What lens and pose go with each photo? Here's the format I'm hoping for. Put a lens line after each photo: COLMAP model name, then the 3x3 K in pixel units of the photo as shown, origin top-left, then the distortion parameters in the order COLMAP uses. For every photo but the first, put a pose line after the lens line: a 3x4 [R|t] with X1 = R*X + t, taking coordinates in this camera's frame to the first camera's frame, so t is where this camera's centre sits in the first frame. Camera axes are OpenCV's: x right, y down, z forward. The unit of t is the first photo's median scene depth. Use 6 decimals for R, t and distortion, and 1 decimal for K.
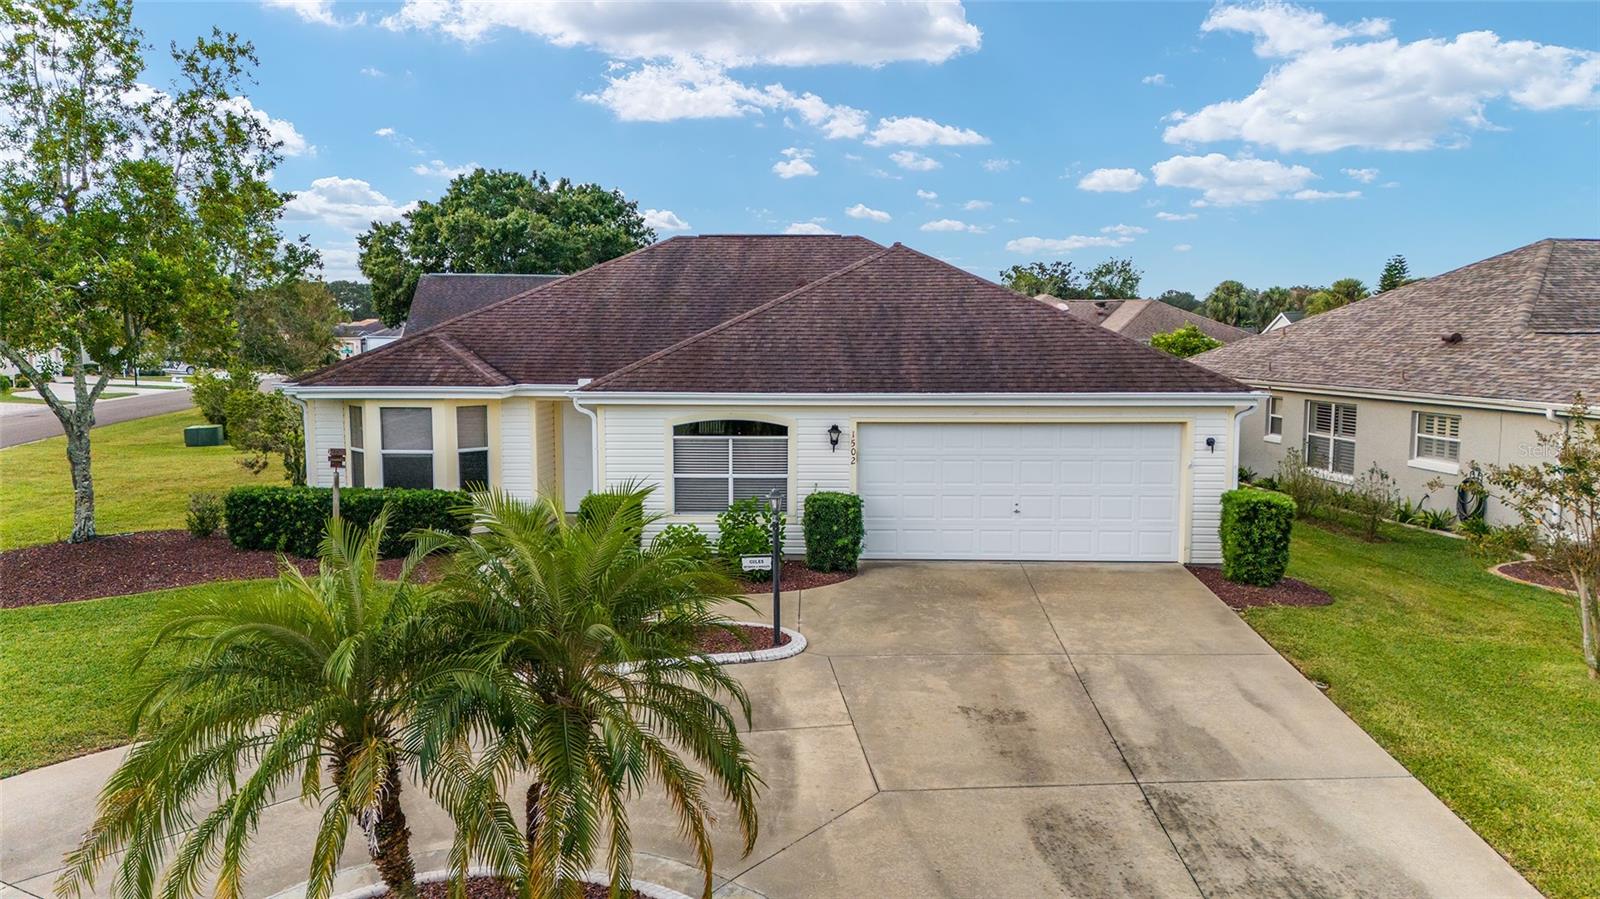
lens RADIAL K [[1173.9, 0, 800.0], [0, 1173.9, 449.5], [0, 0, 1]] dist [0.067312, -0.073948]
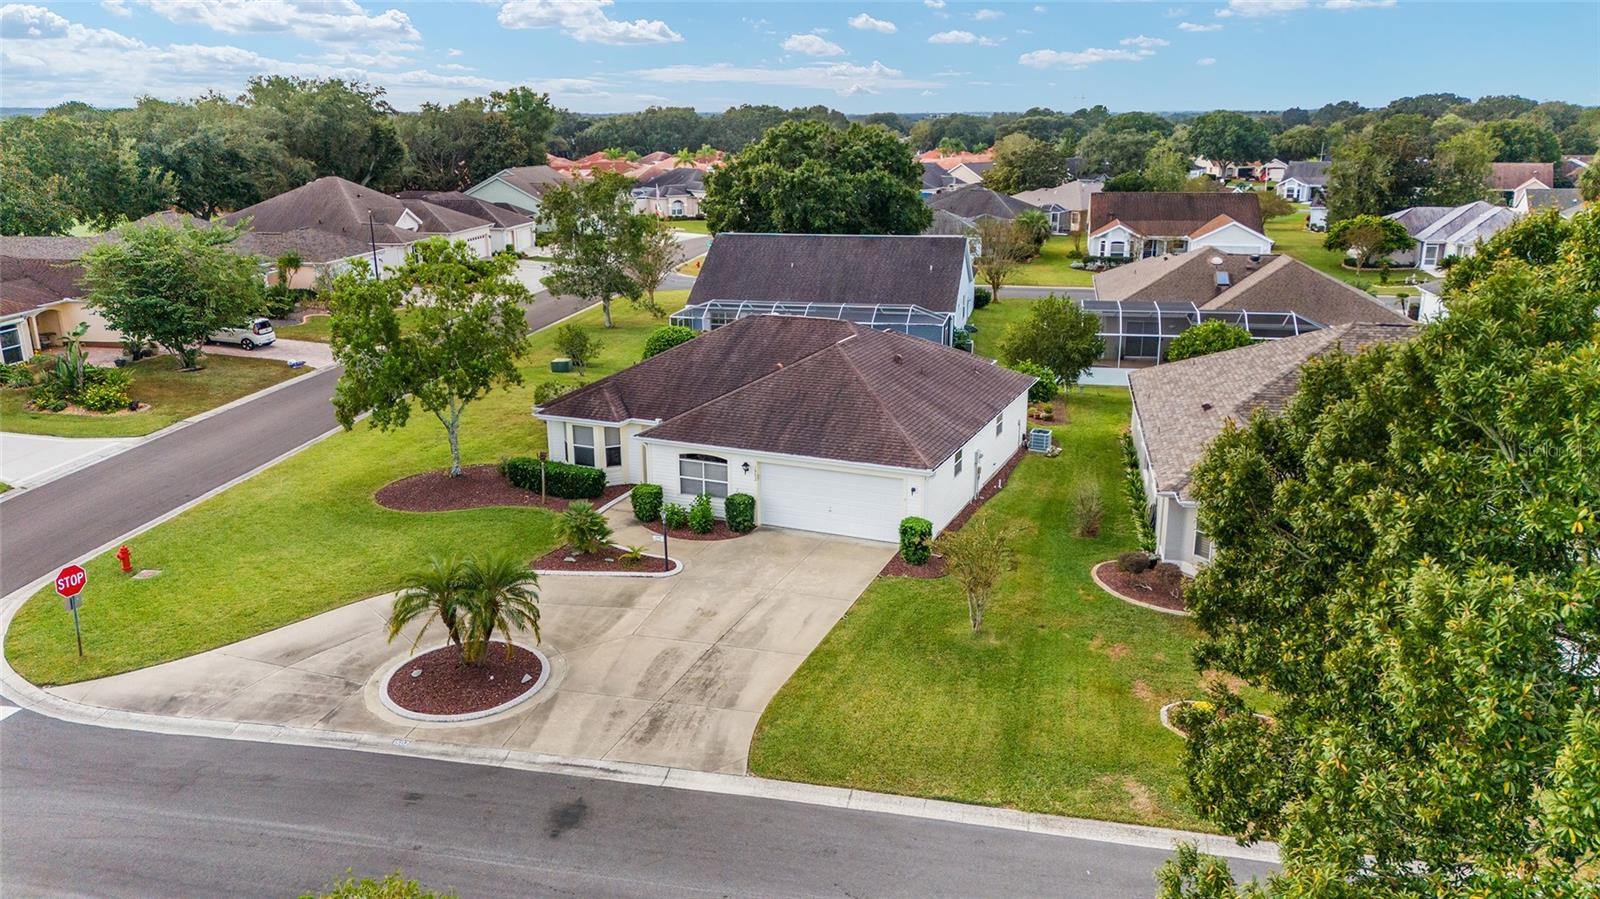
lens RADIAL K [[1163.9, 0, 800.0], [0, 1163.9, 449.5], [0, 0, 1]] dist [0.080260, -0.083412]
pose [[0.932286, 0.092995, -0.349563, 0.861175], [-0.032321, 0.983938, 0.175557, -0.419603], [0.360275, -0.152371, 0.920318, -0.895605]]
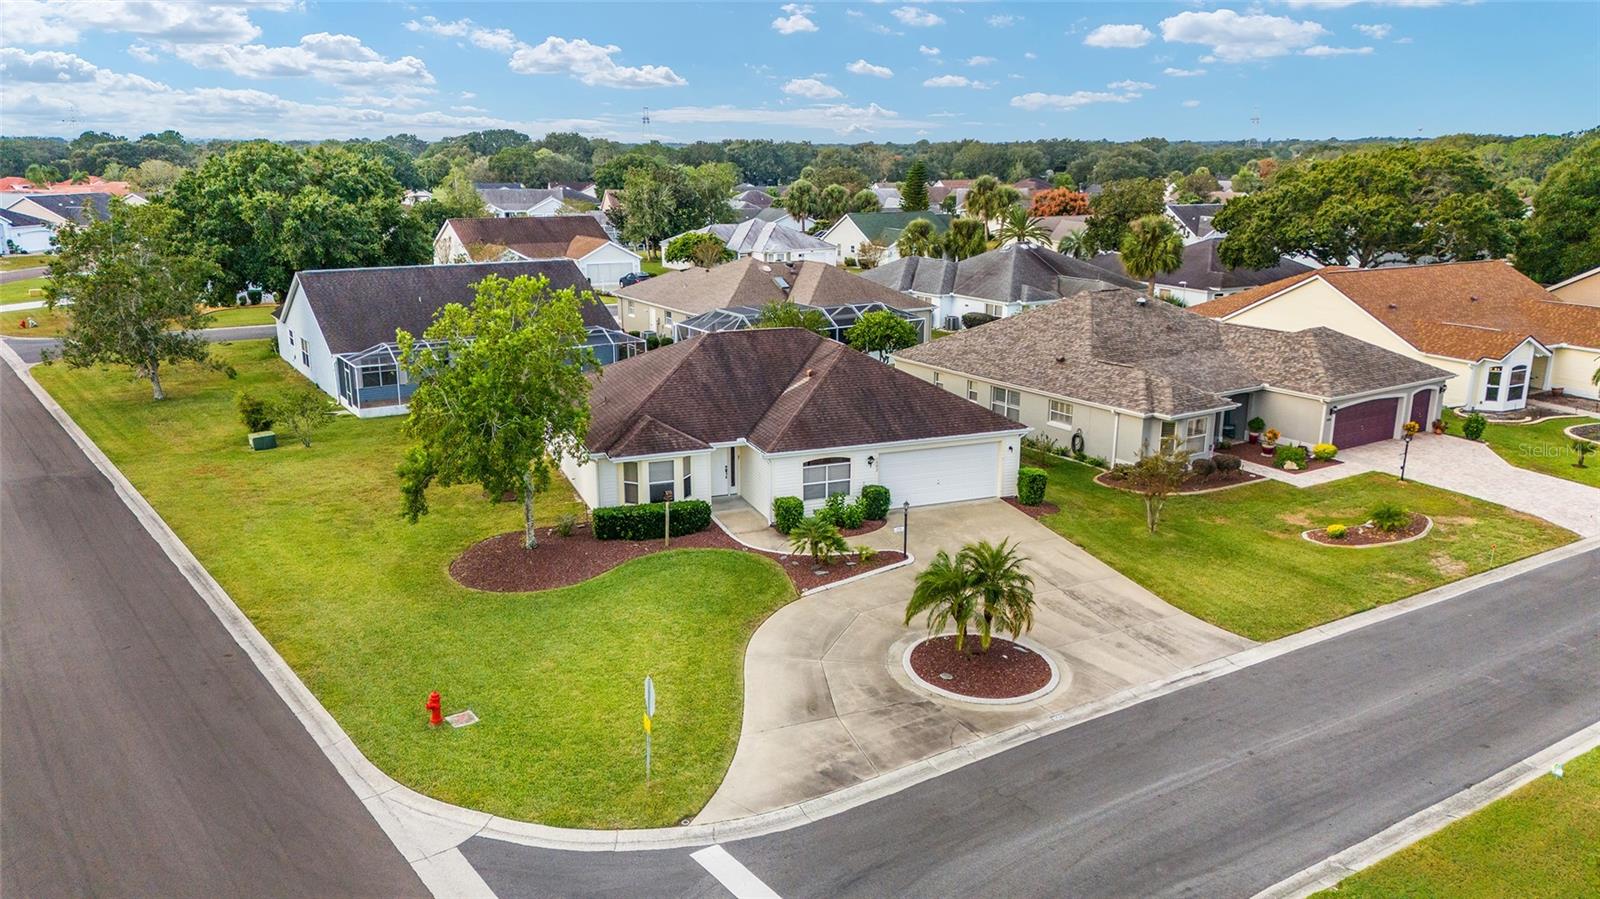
lens RADIAL K [[1163.9, 0, 800.0], [0, 1163.9, 449.5], [0, 0, 1]] dist [0.080260, -0.083412]
pose [[0.916587, -0.099543, 0.387246, -0.992844], [0.041669, 0.987021, 0.155088, -0.398279], [-0.397658, -0.126016, 0.908839, -1.026473]]
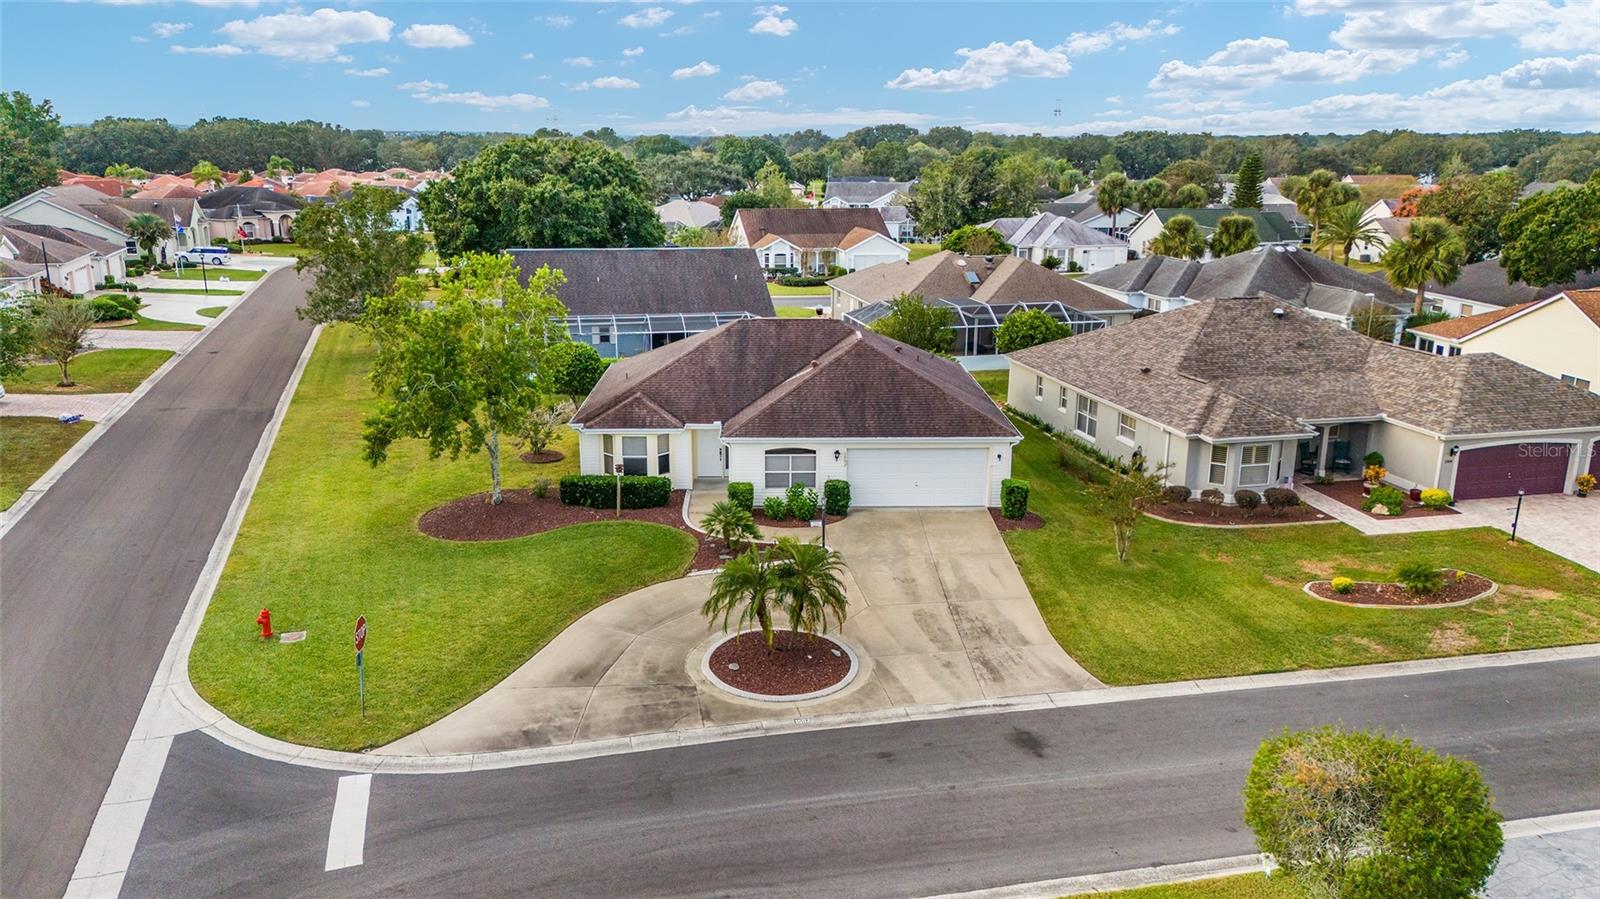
lens RADIAL K [[1174.8, 0, 800.0], [0, 1174.8, 449.5], [0, 0, 1]] dist [0.084211, -0.082558]
pose [[0.997801, -0.013137, 0.064968, -0.192885], [0.003232, 0.988641, 0.150264, -0.369394], [-0.066204, -0.149723, 0.986509, -1.253920]]
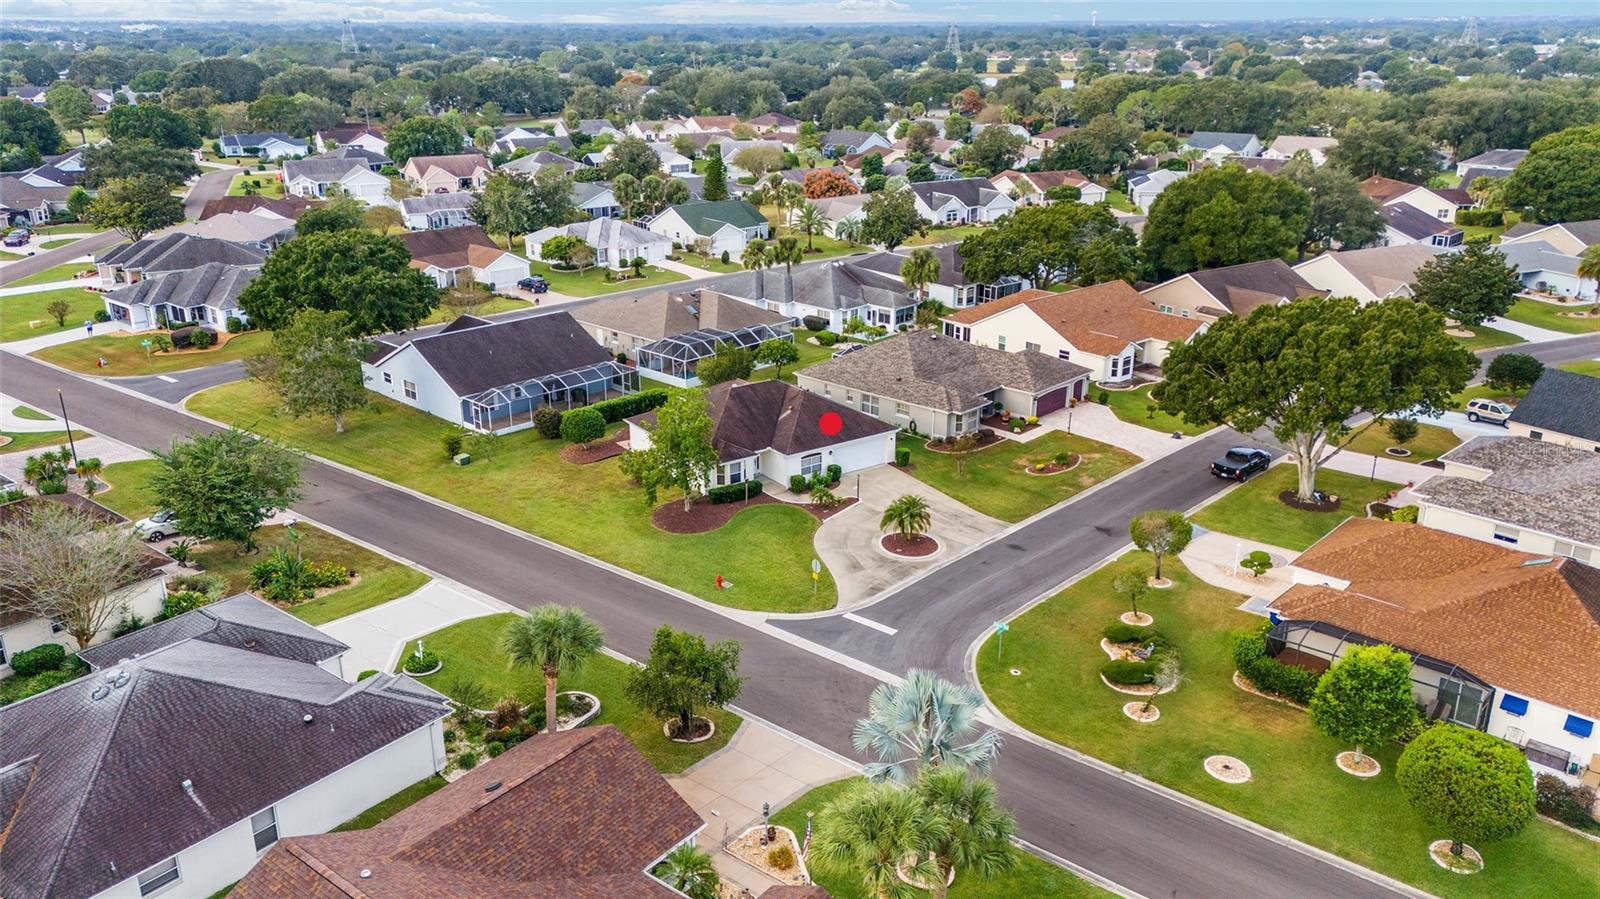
lens RADIAL K [[1174.8, 0, 800.0], [0, 1174.8, 449.5], [0, 0, 1]] dist [0.084211, -0.082558]
pose [[0.795796, -0.204651, 0.569936, -2.793685], [0.065791, 0.964812, 0.254579, -1.251644], [-0.601981, -0.165096, 0.781257, -2.643503]]
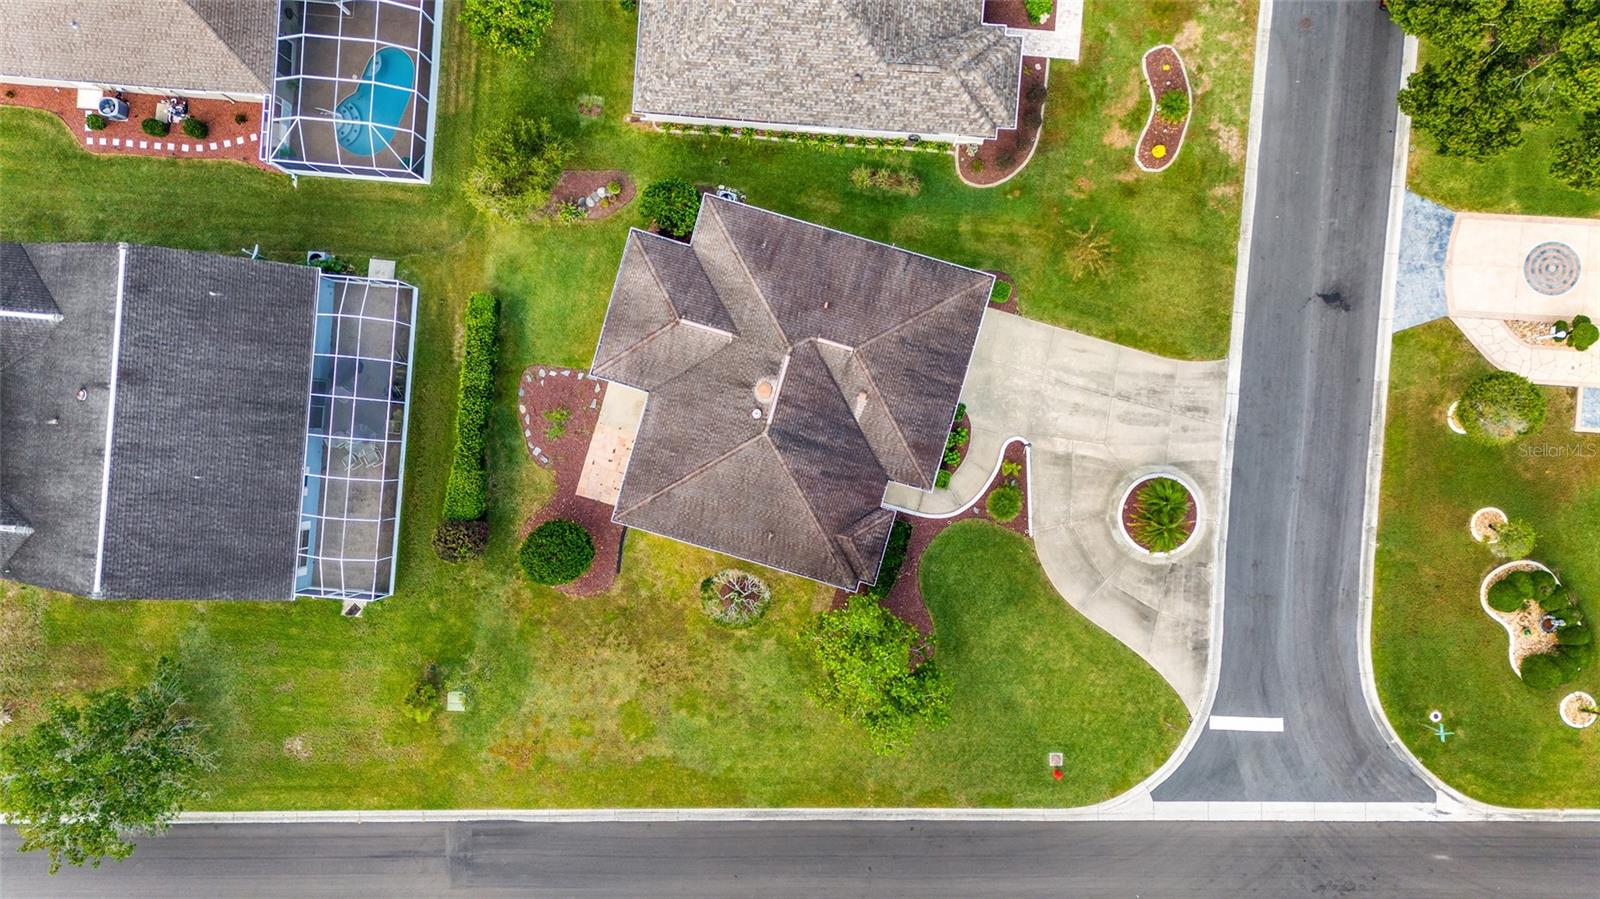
lens RADIAL K [[1174.8, 0, 800.0], [0, 1174.8, 449.5], [0, 0, 1]] dist [0.084211, -0.082558]
pose [[0.242133, -0.970243, 0.000551, -0.182399], [0.133976, 0.033998, 0.990401, -3.177683], [-0.960948, -0.239735, 0.138222, 0.938255]]
